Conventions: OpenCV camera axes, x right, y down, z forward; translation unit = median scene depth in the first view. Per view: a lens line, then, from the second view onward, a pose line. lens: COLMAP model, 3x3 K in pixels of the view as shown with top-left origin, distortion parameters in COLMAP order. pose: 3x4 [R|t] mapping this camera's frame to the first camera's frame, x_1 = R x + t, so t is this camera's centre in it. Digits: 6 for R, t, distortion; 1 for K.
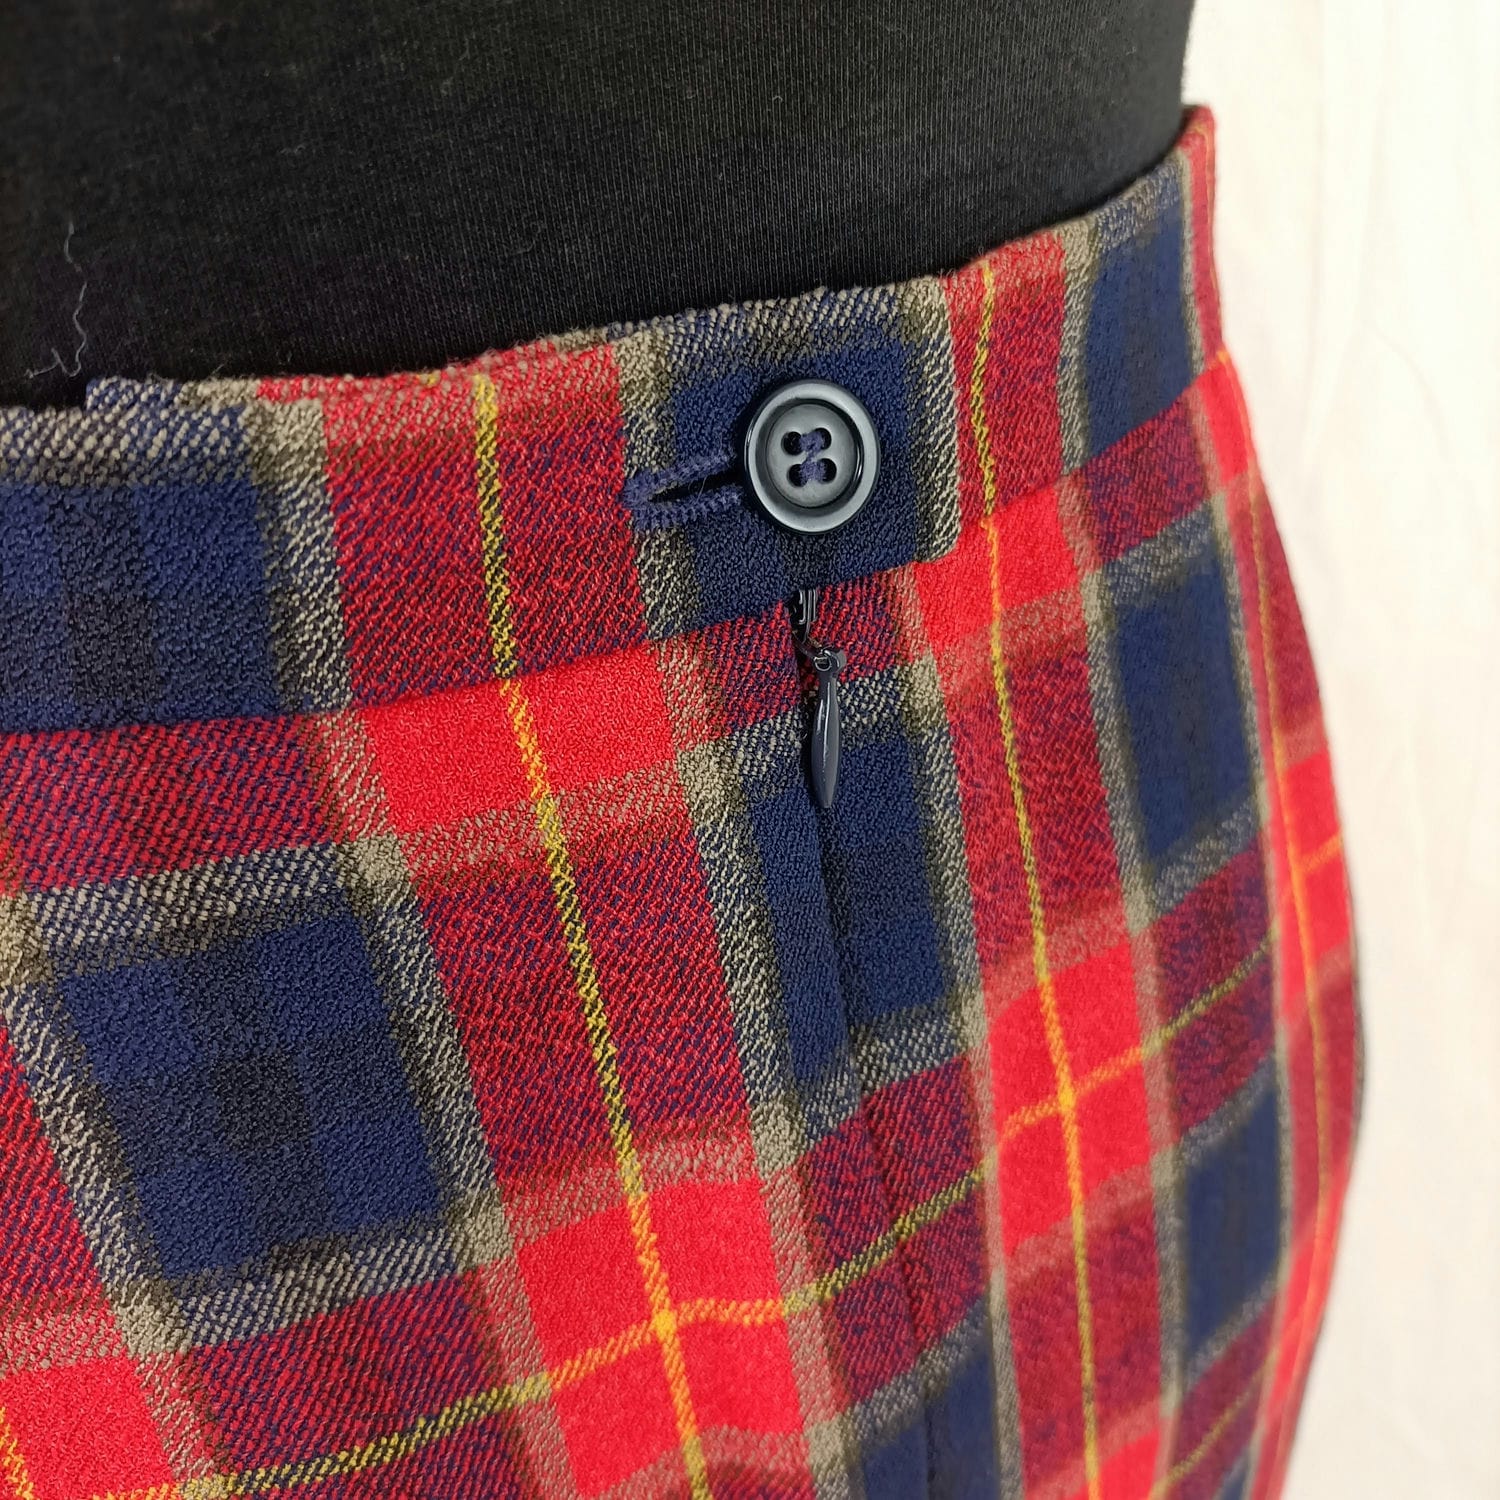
lens RADIAL K [[1525.4, 0, 750.0], [0, 1525.4, 750.0], [0, 0, 1]] dist [0.000278, -0.004806]
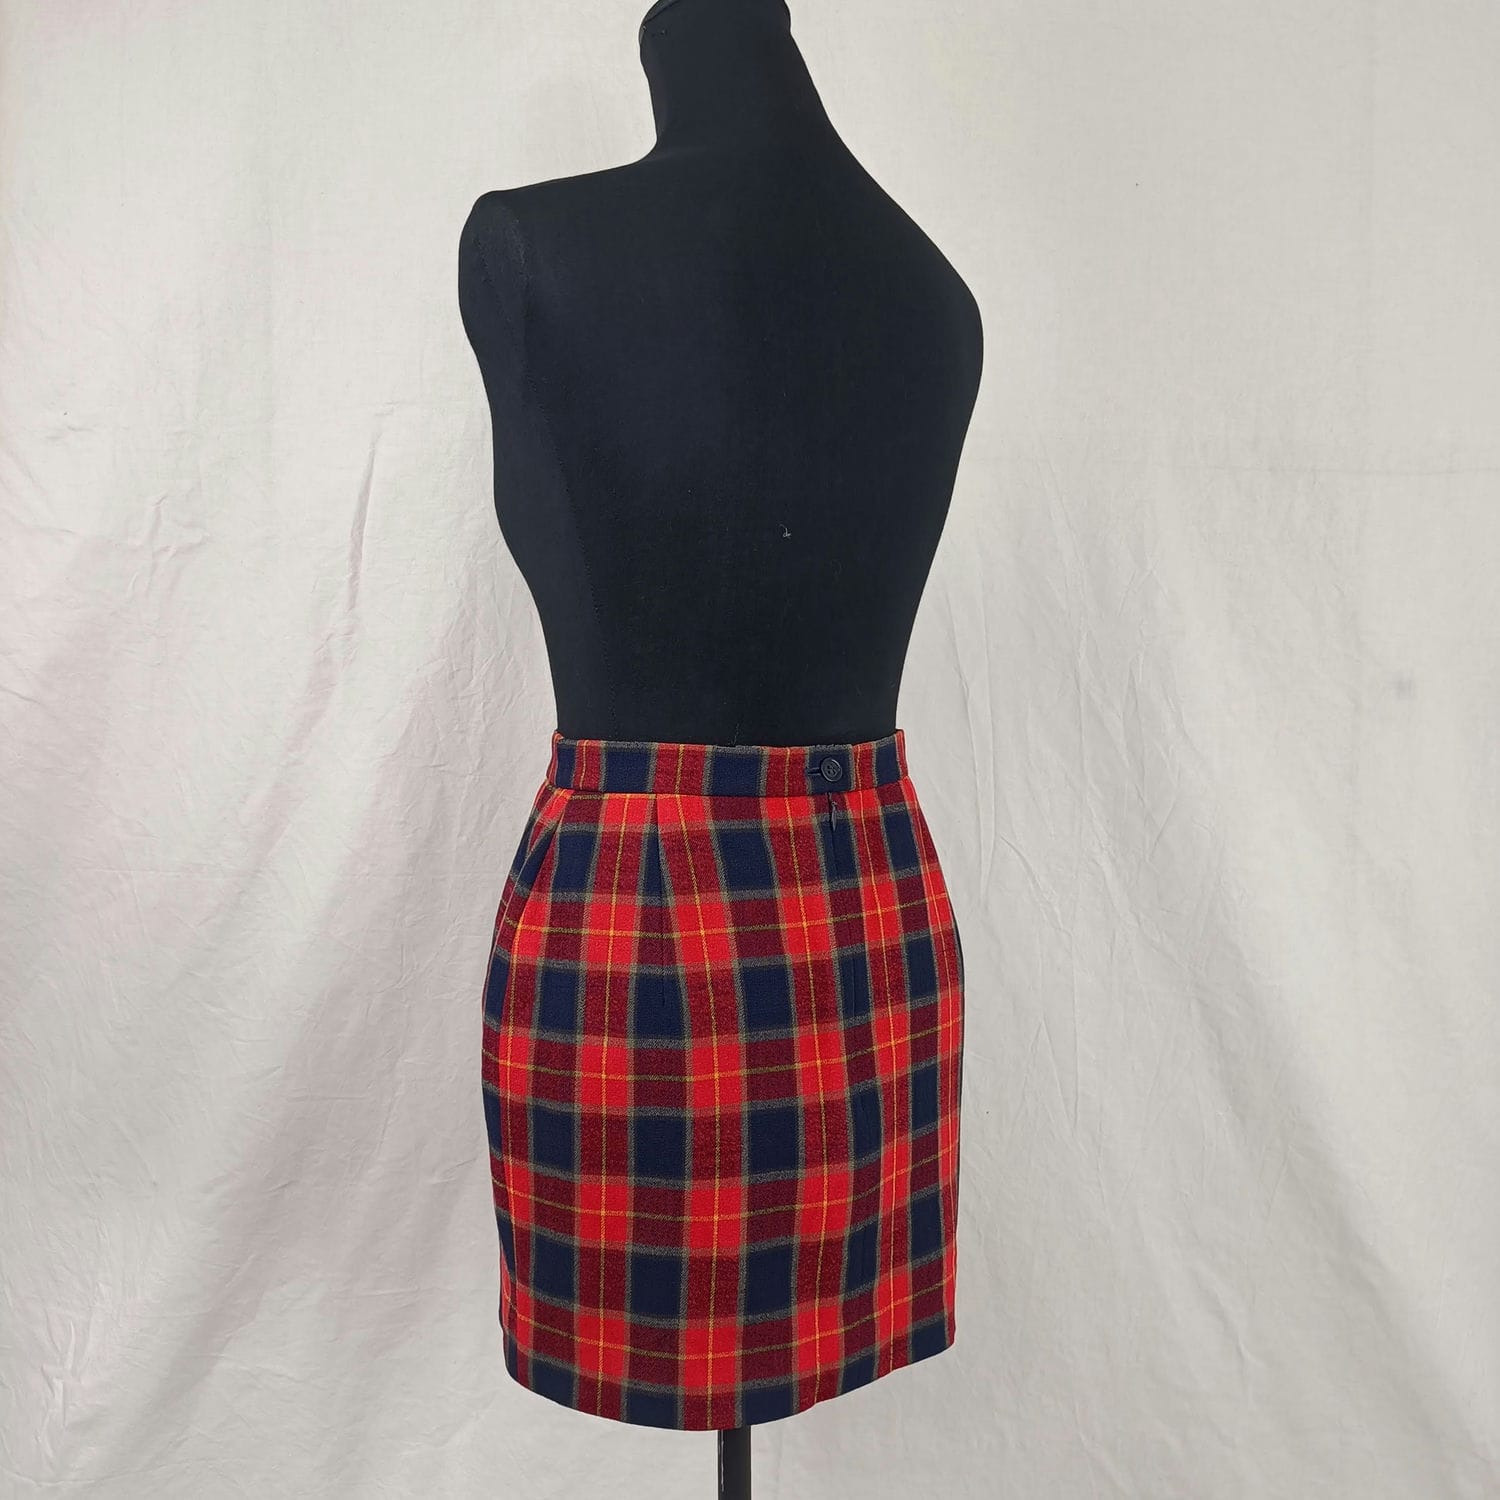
lens RADIAL K [[1525.4, 0, 750.0], [0, 1525.4, 750.0], [0, 0, 1]] dist [0.000278, -0.004806]
pose [[0.994678, 0.043645, 0.093330, -0.793790], [0.000879, 0.902217, -0.431283, 2.191502], [-0.103028, 0.429069, 0.897377, -4.140349]]
